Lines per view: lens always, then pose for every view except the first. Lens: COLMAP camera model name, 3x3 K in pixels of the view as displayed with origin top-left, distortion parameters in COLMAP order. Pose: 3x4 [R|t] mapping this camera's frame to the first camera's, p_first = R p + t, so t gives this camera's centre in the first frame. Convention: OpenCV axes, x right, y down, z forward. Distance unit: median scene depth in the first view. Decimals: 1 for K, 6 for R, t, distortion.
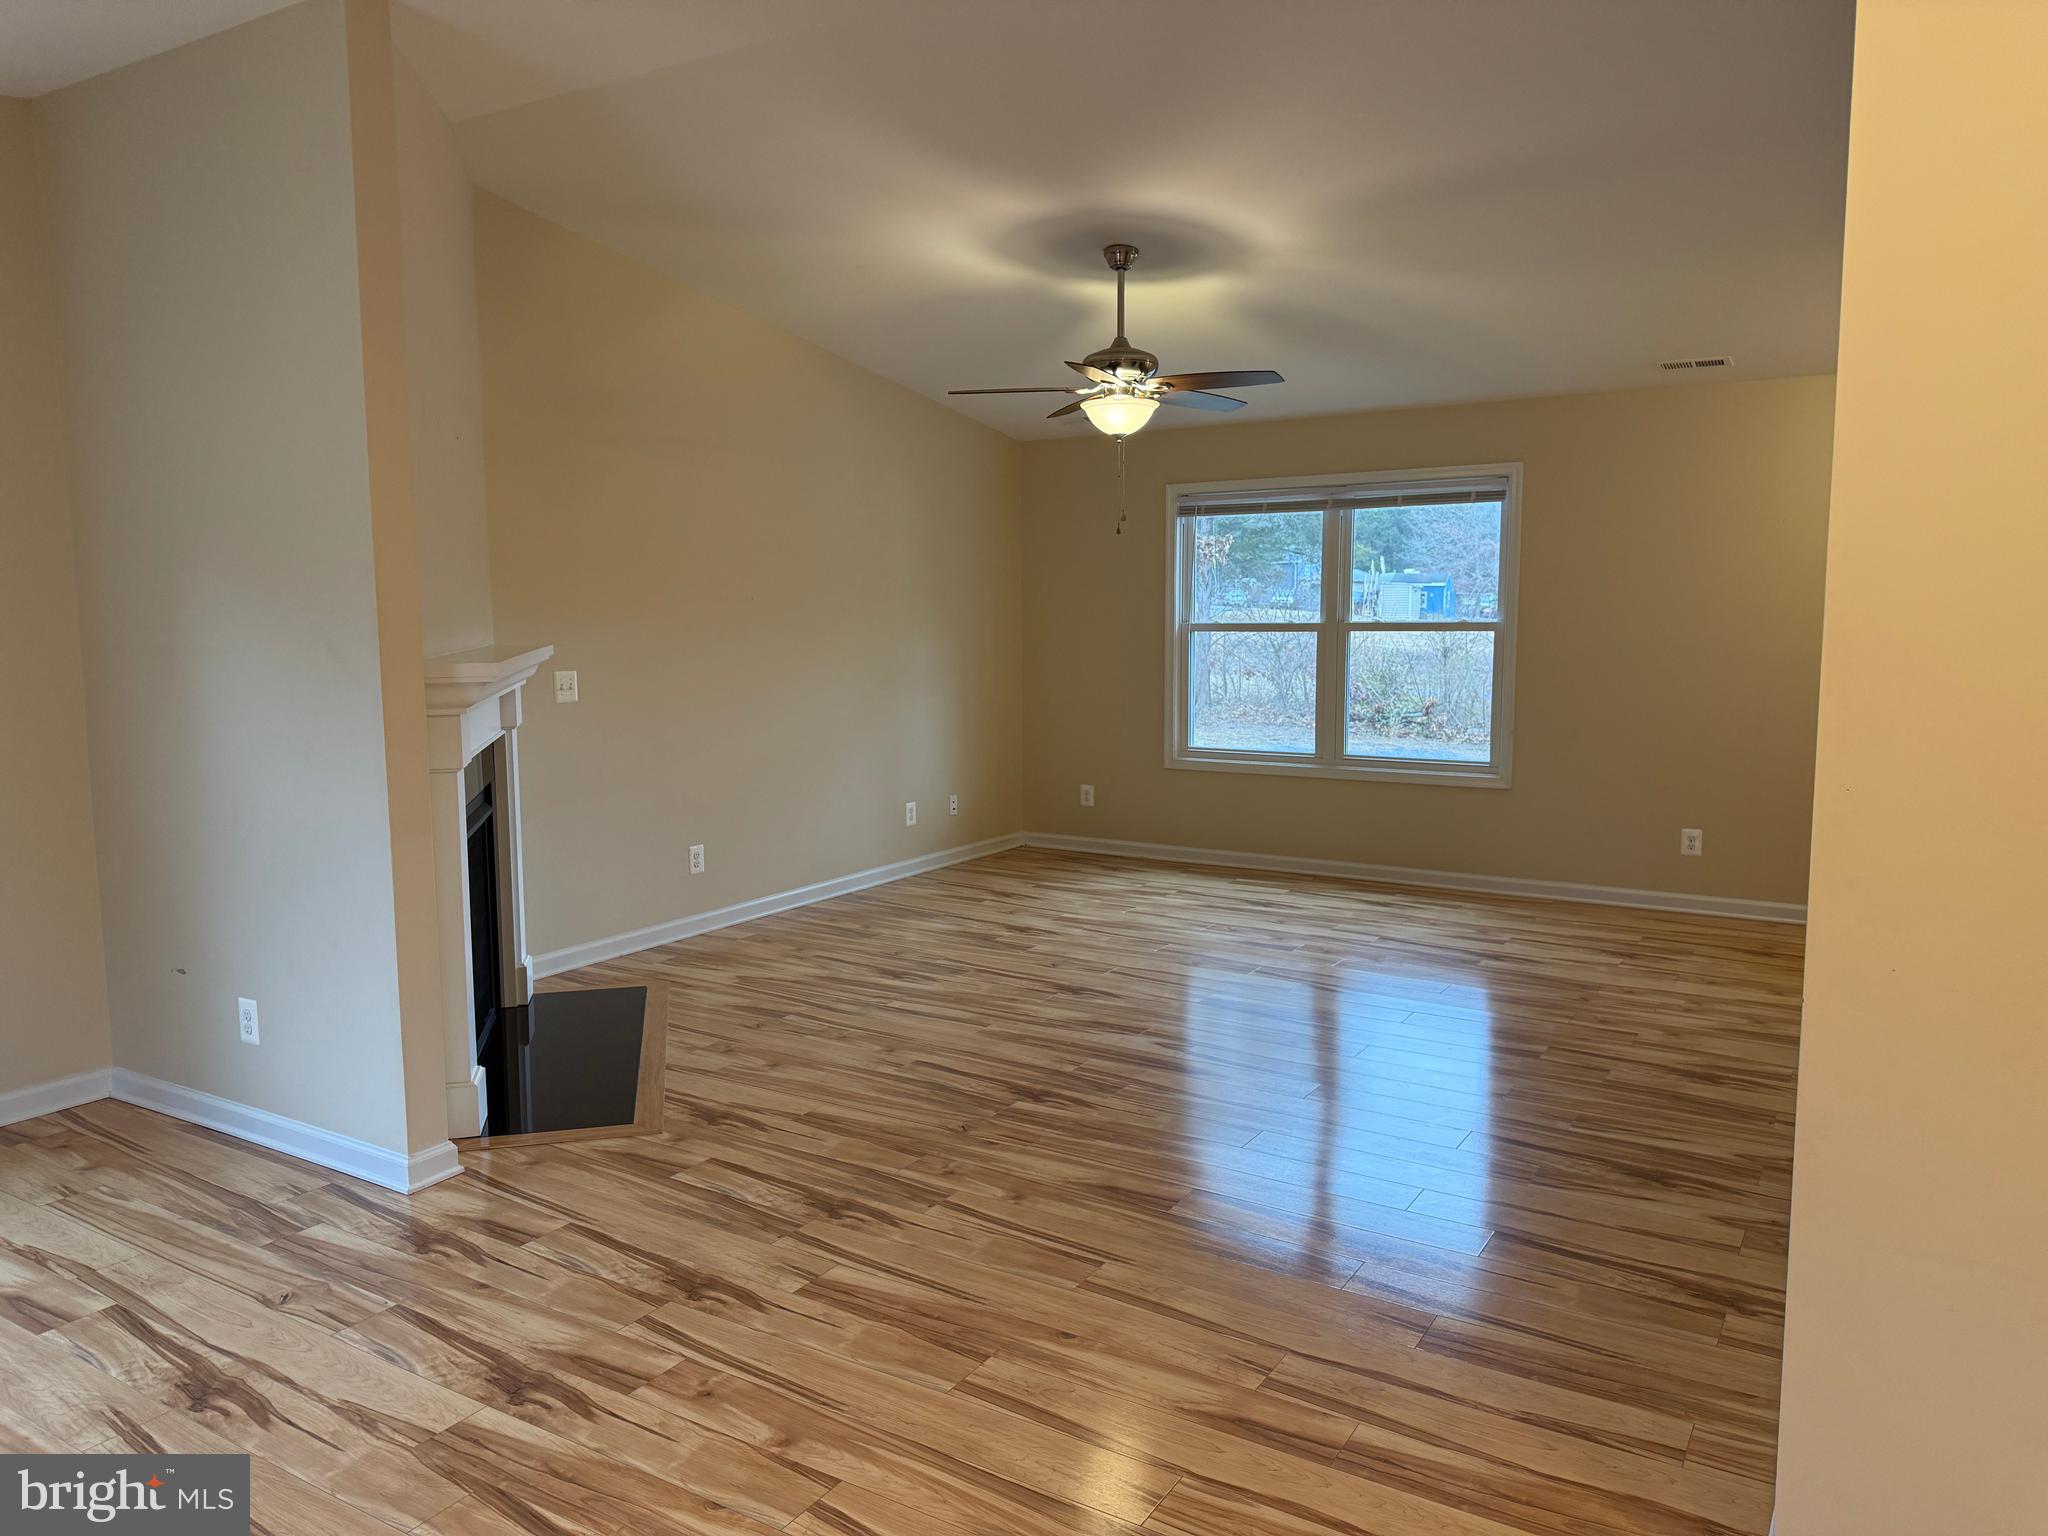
lens RADIAL K [[1431.7, 0, 1024.0], [0, 1431.7, 768.0], [0, 0, 1]] dist [-0.005467, -0.002770]
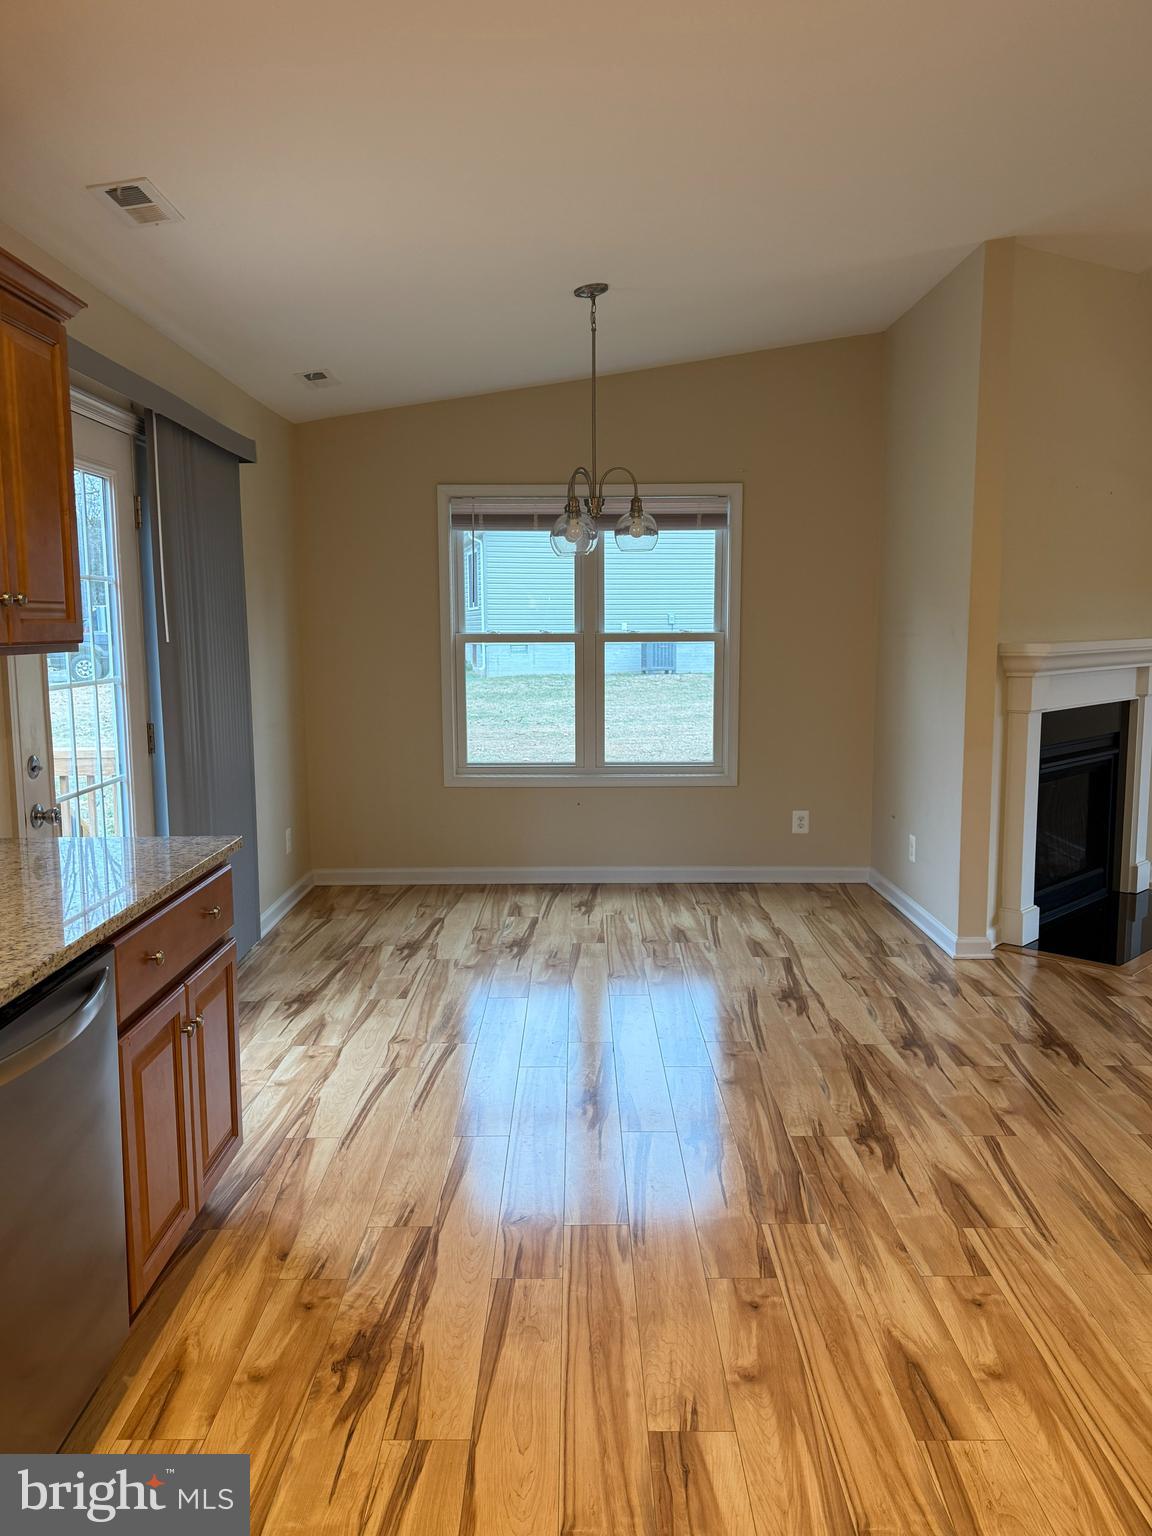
lens RADIAL K [[1141.6, 0, 576.0], [0, 1141.6, 768.0], [0, 0, 1]] dist [0.079585, -0.128631]
pose [[0.519890, 0.108137, -0.847361, 0.470601], [-0.092794, 0.993234, 0.069820, 0.023628], [0.849178, 0.042331, 0.526407, -0.097800]]
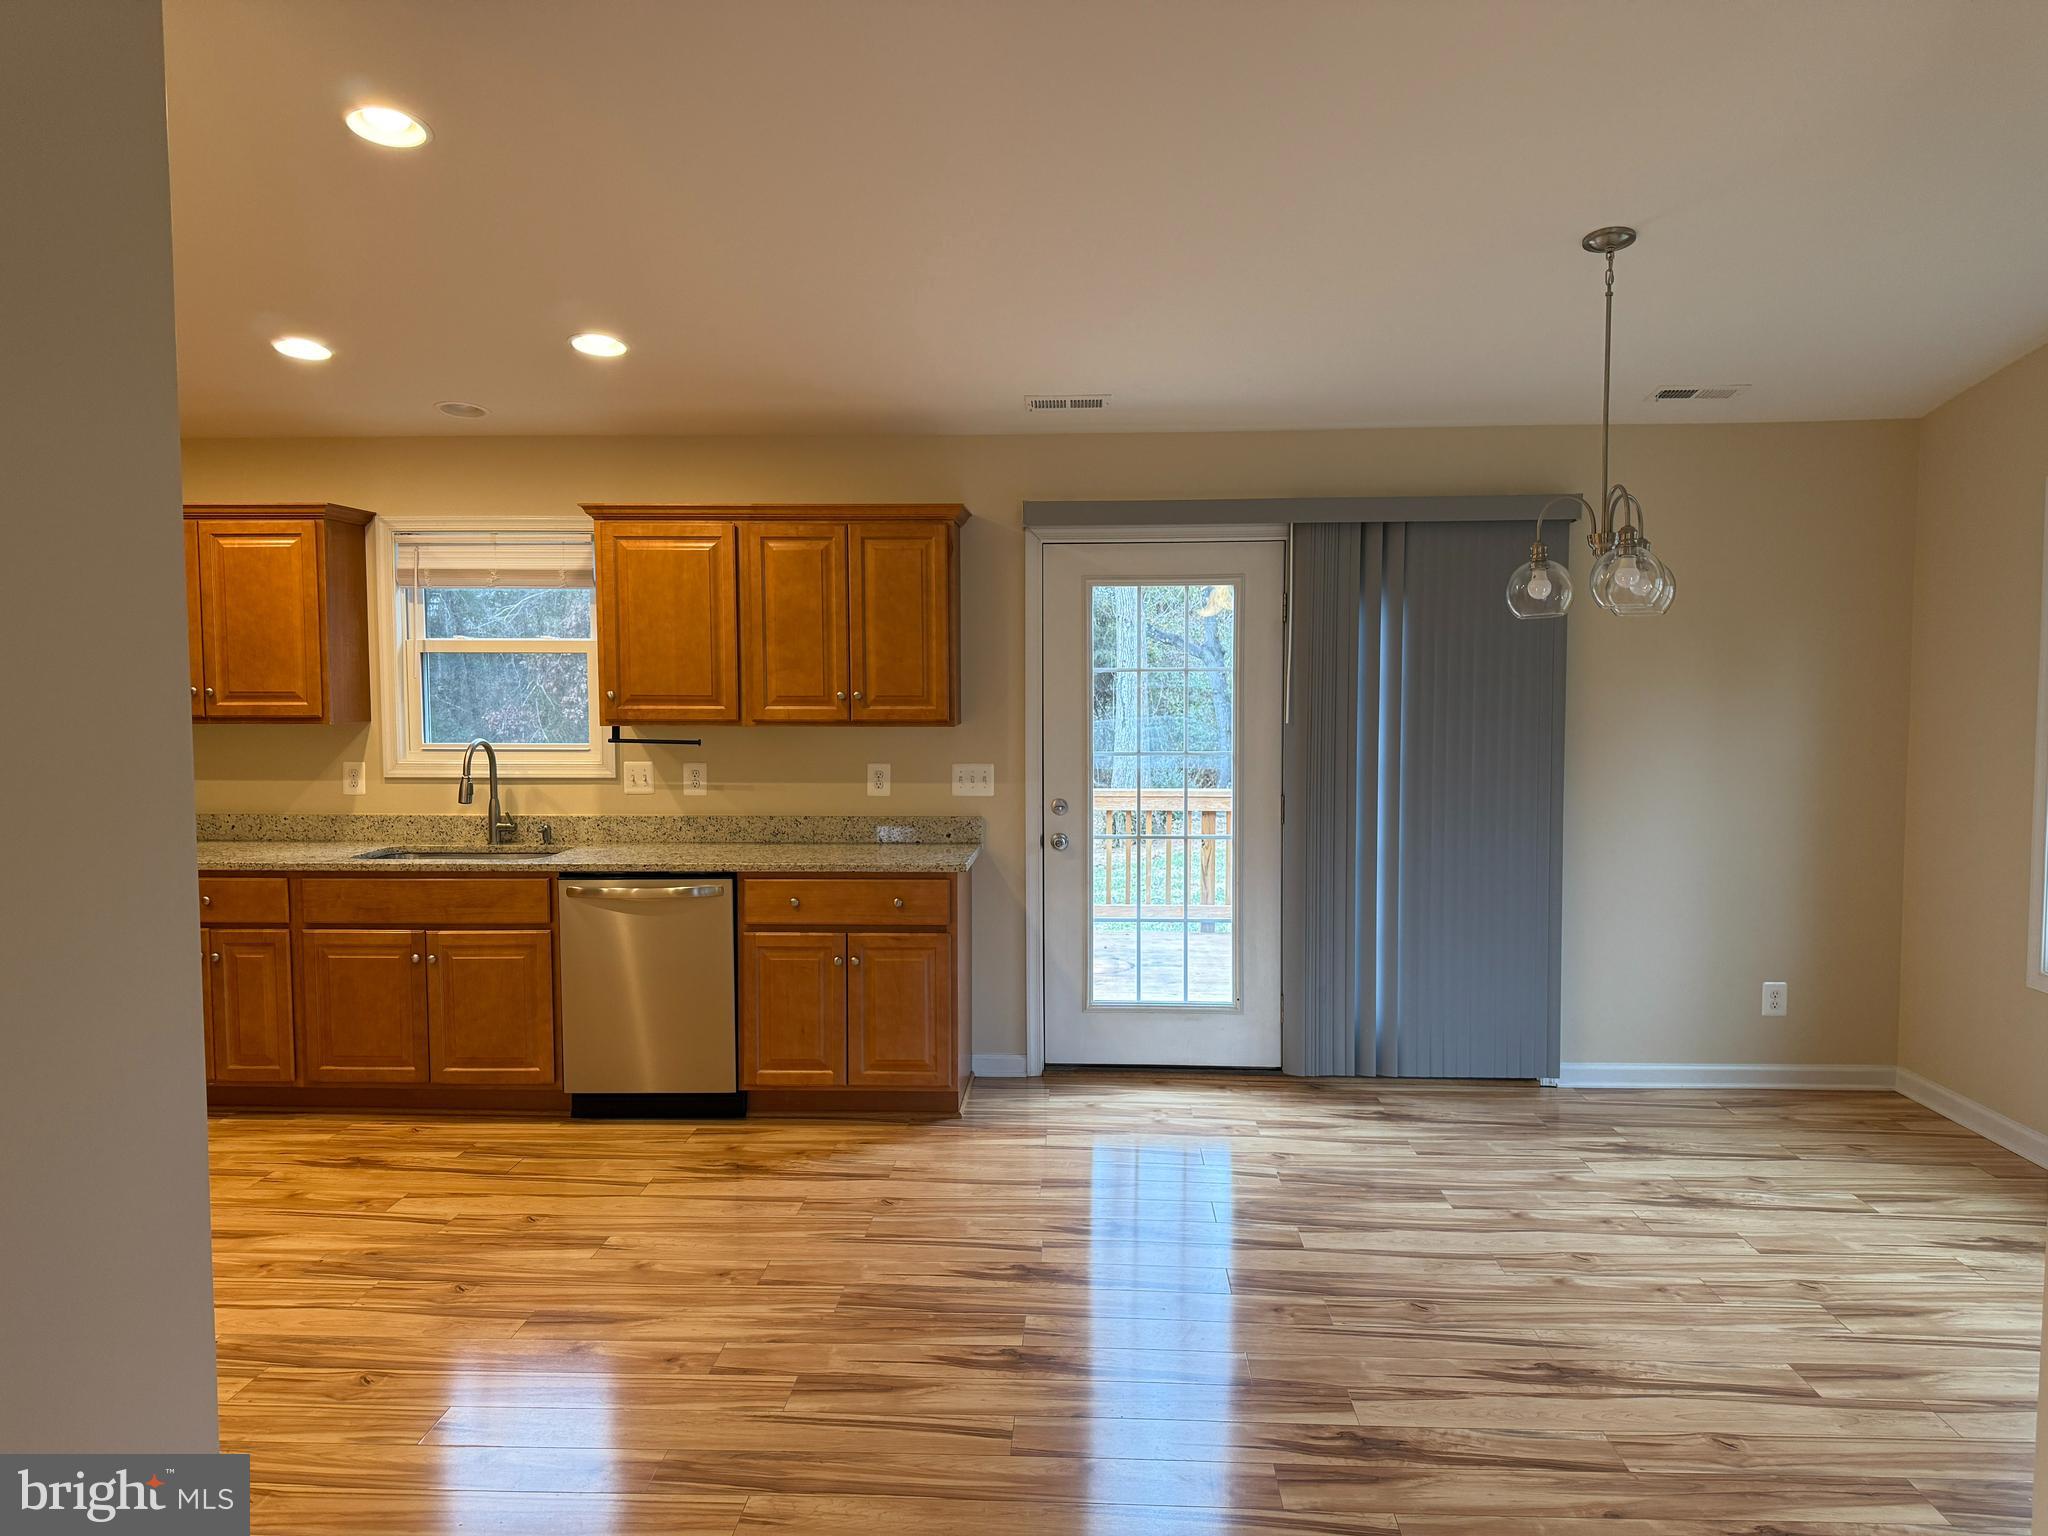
lens RADIAL K [[1433.9, 0, 1024.0], [0, 1433.9, 768.0], [0, 0, 1]] dist [0.119774, -0.198445]
pose [[-0.876244, 0.038250, -0.480348, 0.284952], [-0.047901, 0.984993, 0.165815, -0.175525], [0.479482, 0.168303, -0.861261, 1.332578]]
